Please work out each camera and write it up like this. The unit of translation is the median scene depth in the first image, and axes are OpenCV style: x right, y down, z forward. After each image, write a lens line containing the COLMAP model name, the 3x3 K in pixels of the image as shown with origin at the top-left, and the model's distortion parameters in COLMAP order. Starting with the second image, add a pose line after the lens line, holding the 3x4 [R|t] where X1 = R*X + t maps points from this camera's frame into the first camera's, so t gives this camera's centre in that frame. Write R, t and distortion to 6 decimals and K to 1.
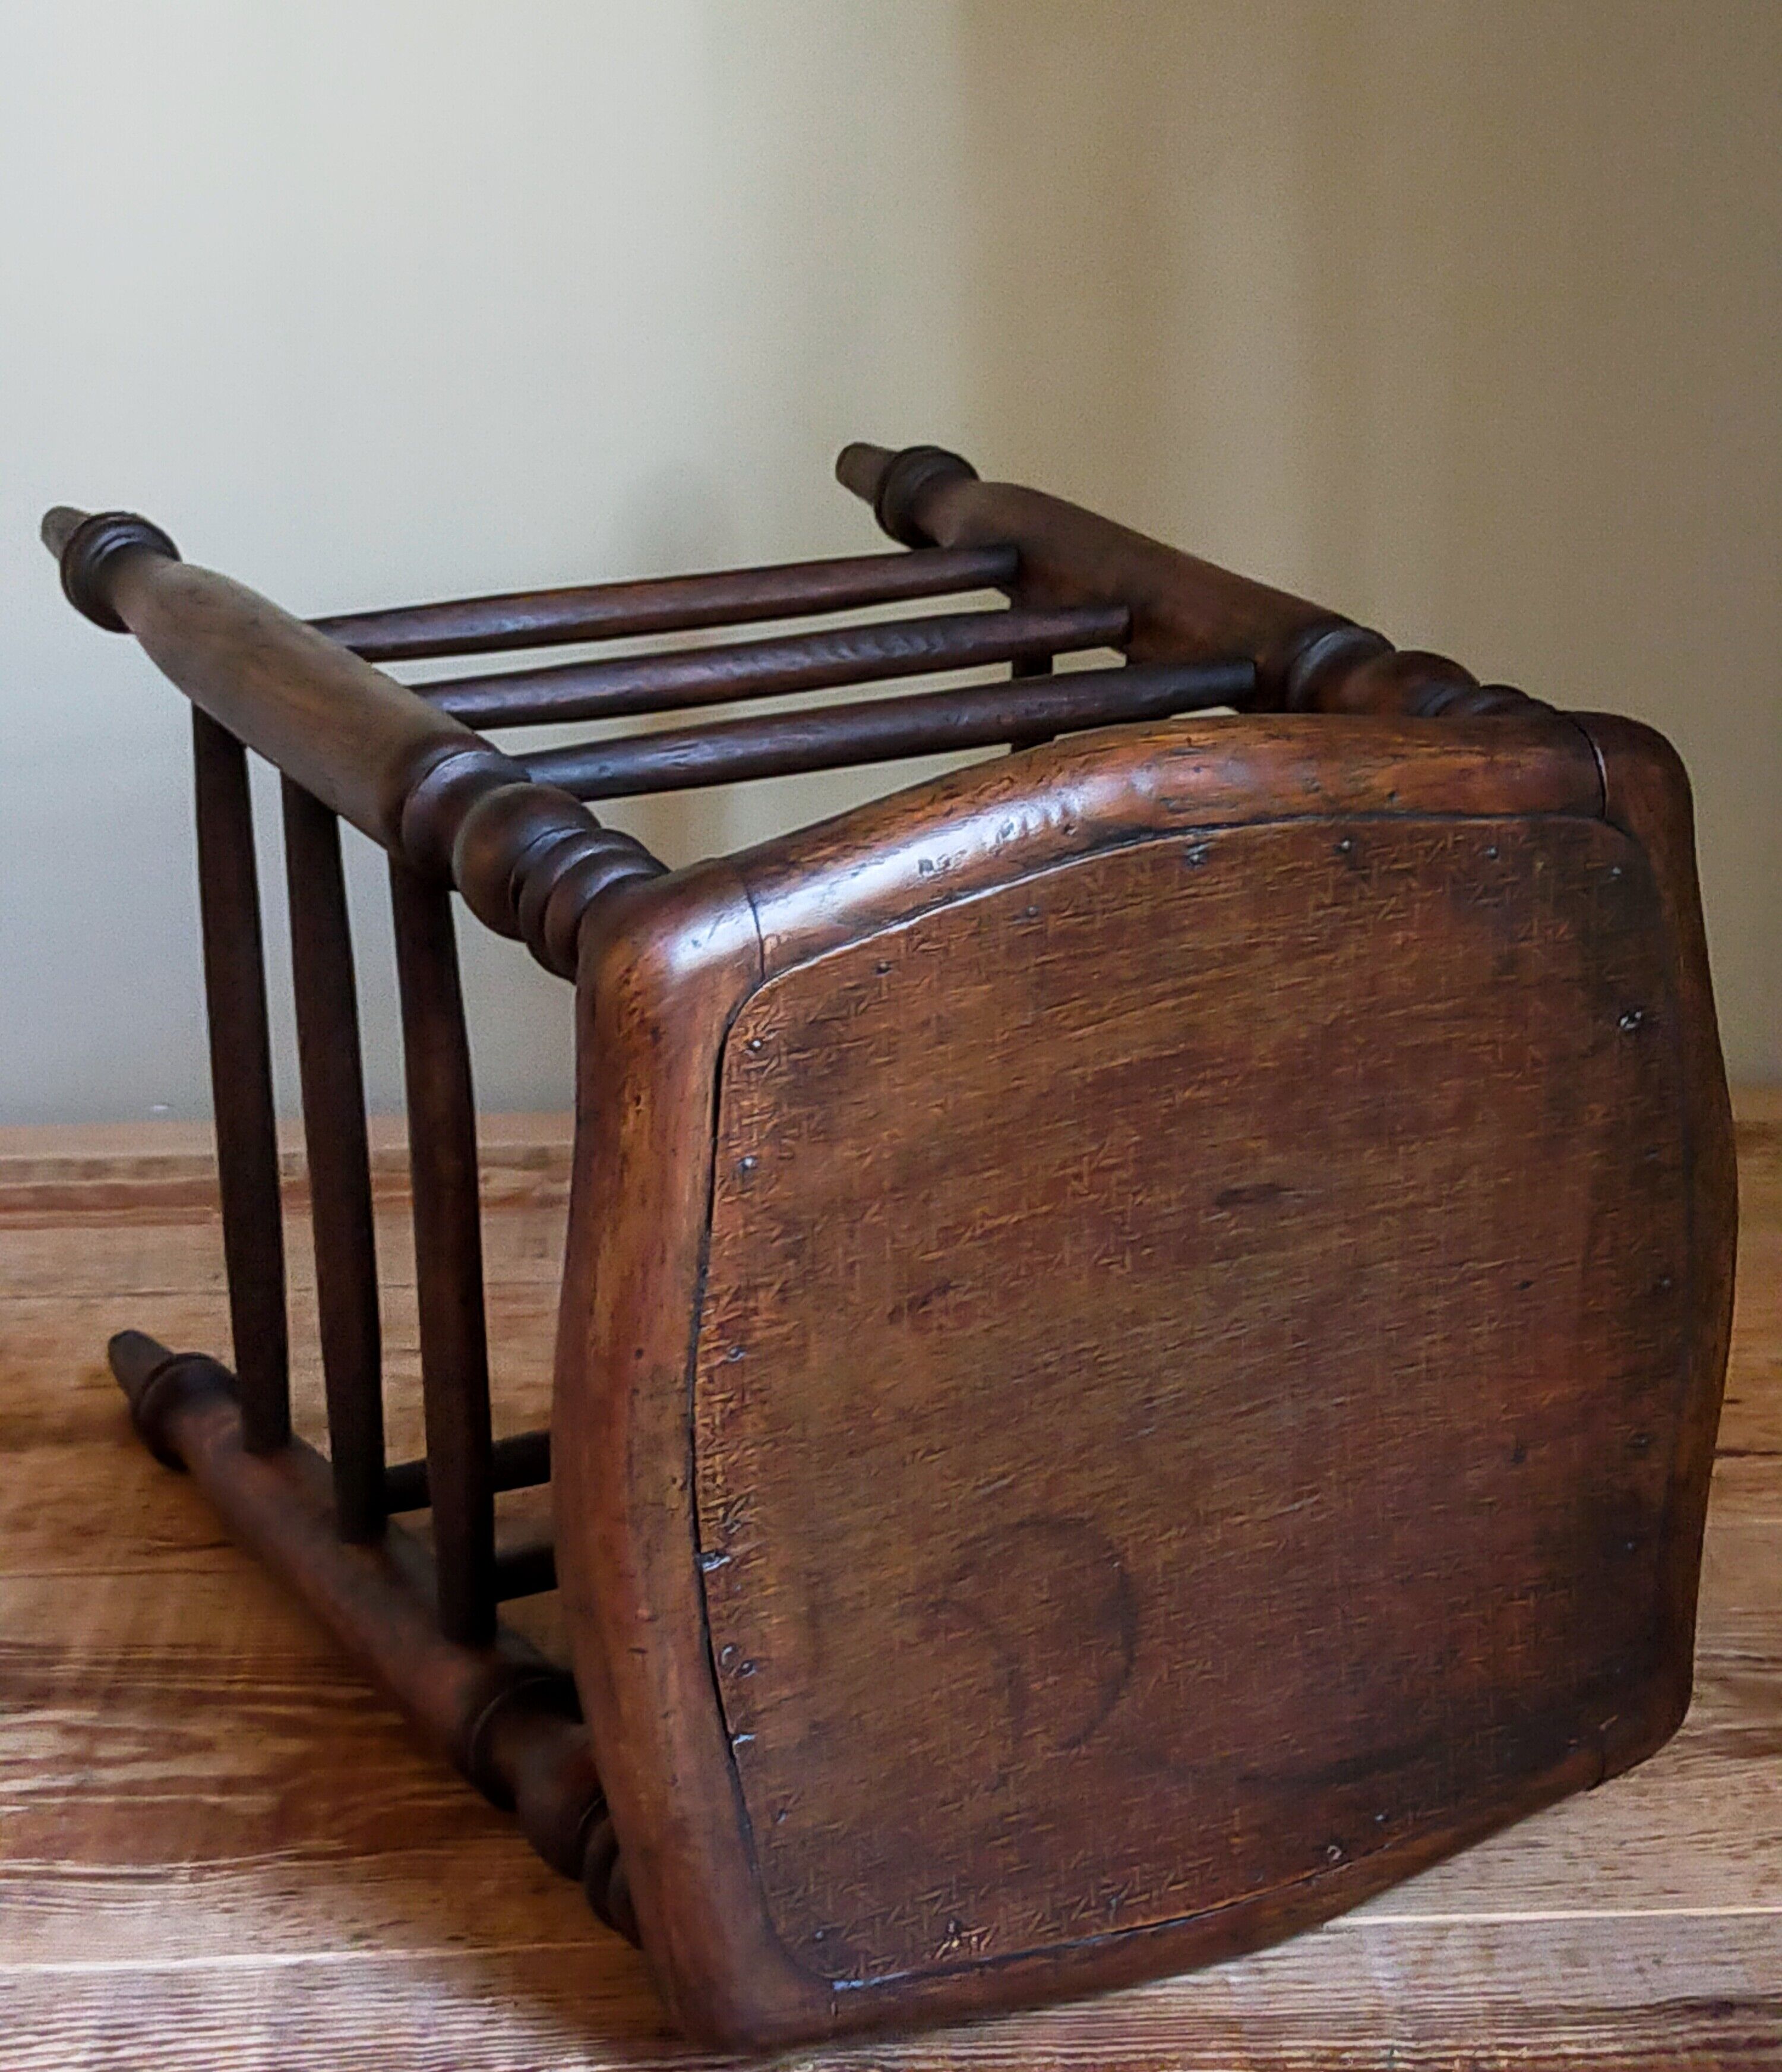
lens RADIAL K [[3604.8, 0, 888.8], [0, 3604.8, 1016.6], [0, 0, 1]] dist [0.073961, 0.000000]
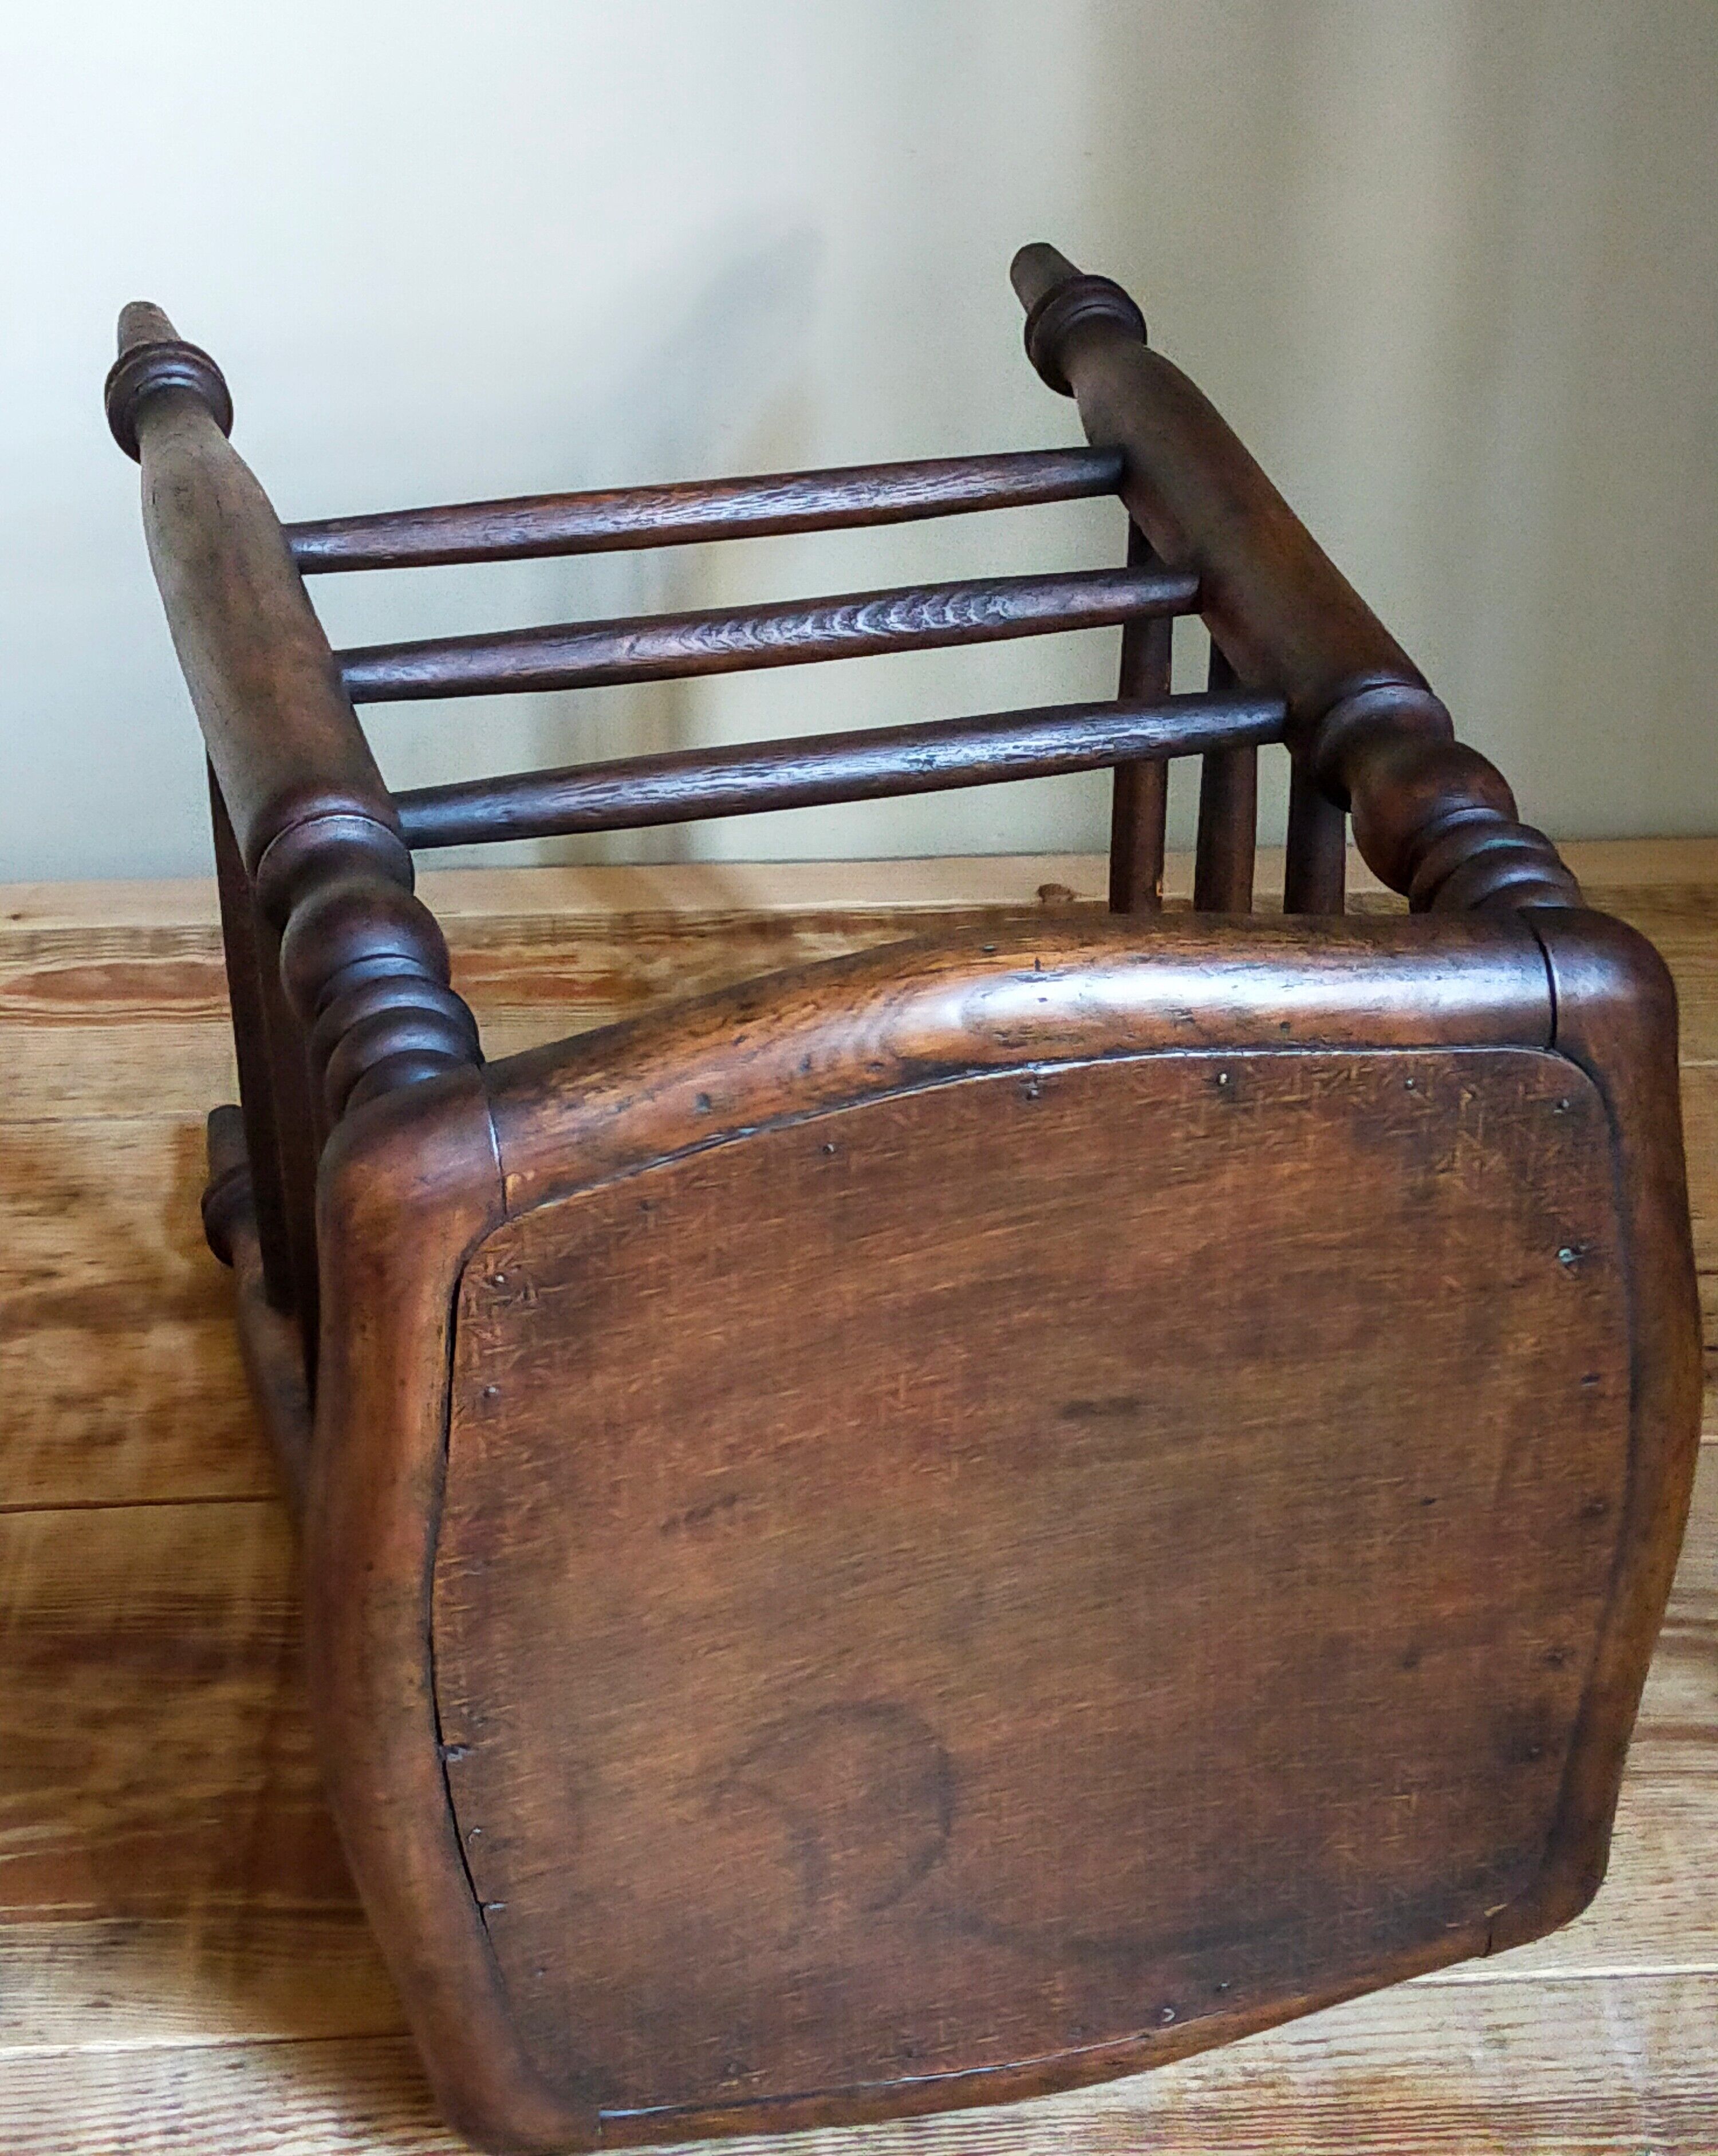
lens RADIAL K [[3434.4, 0, 848.8], [0, 3434.4, 1099.3], [0, 0, 1]] dist [0.048240, 0.000000]
pose [[0.977563, 0.123271, -0.170807, 0.178433], [-0.079583, 0.966918, 0.242357, -0.234865], [0.195032, -0.223326, 0.955033, 0.175564]]
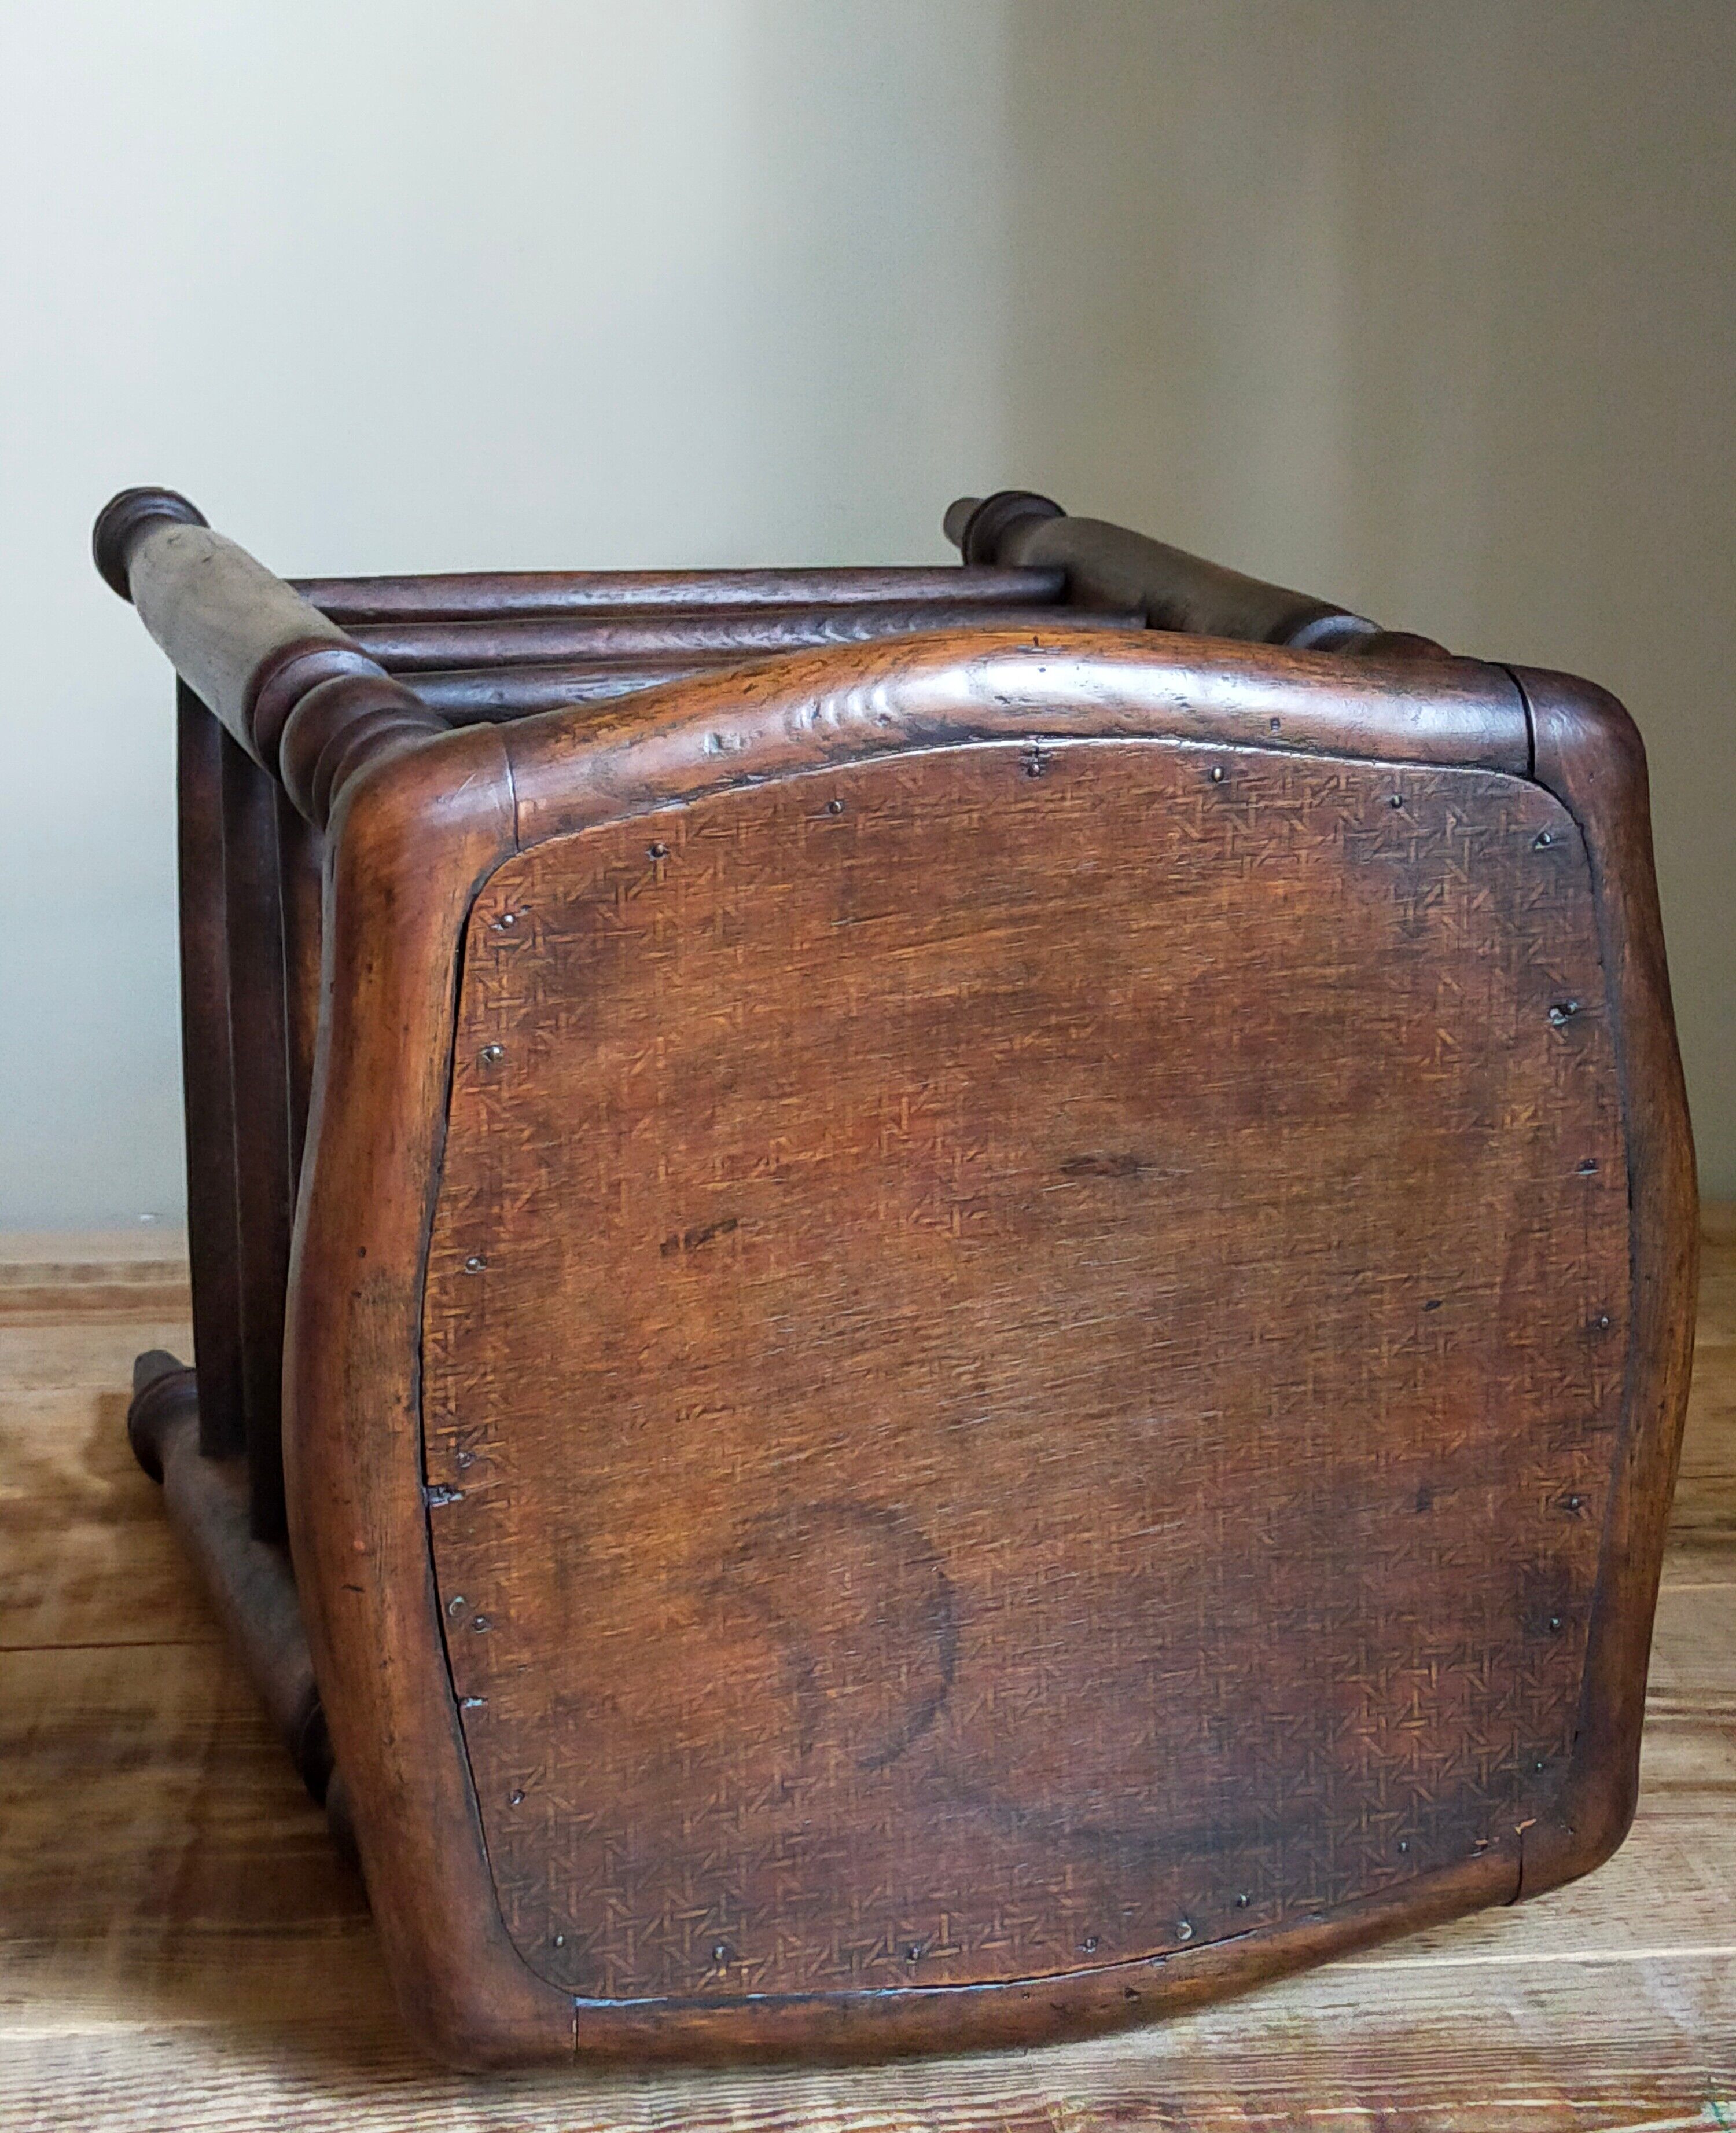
lens RADIAL K [[3467.8, 0, 875.5], [0, 3467.8, 1064.3], [0, 0, 1]] dist [0.050527, 0.000000]
pose [[0.986465, 0.063621, -0.151127, 0.175321], [-0.075319, 0.994485, -0.072981, 0.093080], [0.145650, 0.083376, 0.985817, 0.135680]]
